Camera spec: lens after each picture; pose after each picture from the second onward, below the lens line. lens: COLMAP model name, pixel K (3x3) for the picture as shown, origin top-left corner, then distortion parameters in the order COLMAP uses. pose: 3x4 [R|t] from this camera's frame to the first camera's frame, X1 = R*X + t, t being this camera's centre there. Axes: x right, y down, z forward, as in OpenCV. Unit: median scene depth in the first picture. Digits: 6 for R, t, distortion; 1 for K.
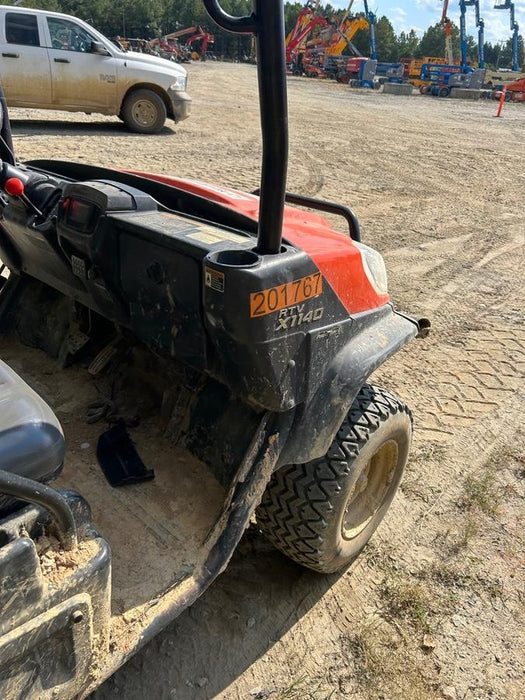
lens RADIAL K [[534.8, 0, 259.4], [0, 534.8, 347.7], [0, 0, 1]] dist [0.048163, -0.055699]
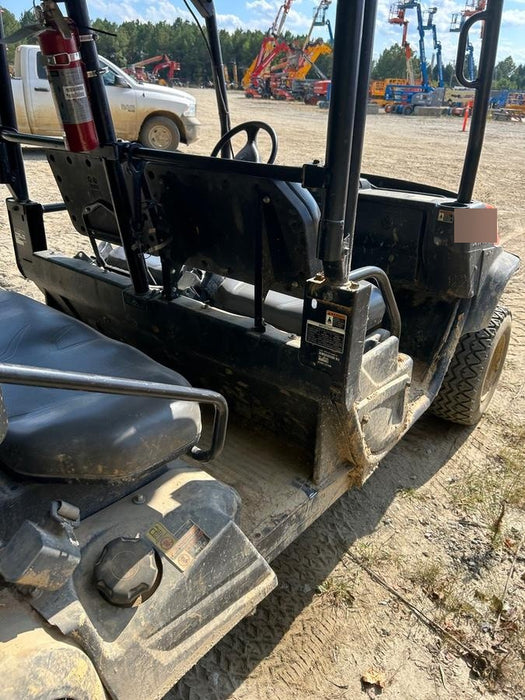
lens RADIAL K [[526.0, 0, 266.1], [0, 526.0, 337.2], [0, 0, 1]] dist [0.013580, 0.000494]
pose [[0.997780, -0.049415, 0.044639, -0.530955], [0.051320, 0.997775, -0.042571, 0.220054], [-0.042436, 0.044768, 0.998096, -0.505378]]
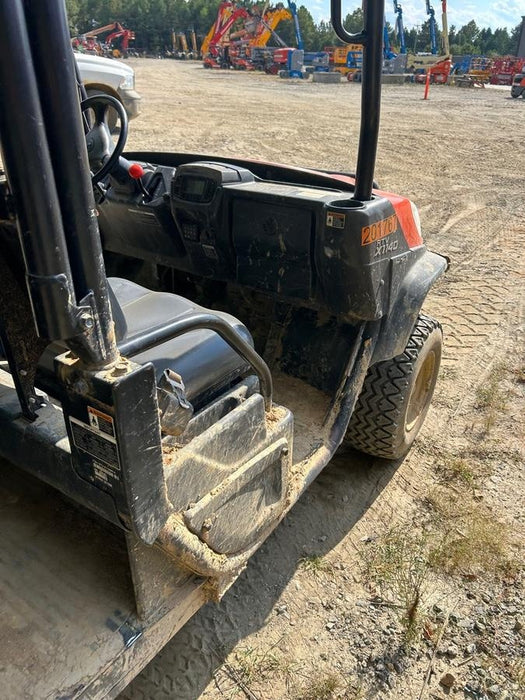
lens RADIAL K [[529.3, 0, 271.9], [0, 529.3, 348.6], [0, 0, 1]] dist [0.040821, -0.045627]
pose [[0.989460, -0.102714, 0.102076, -0.280818], [0.101063, 0.994654, 0.021228, 0.105946], [-0.103711, -0.010688, 0.994550, -0.242711]]
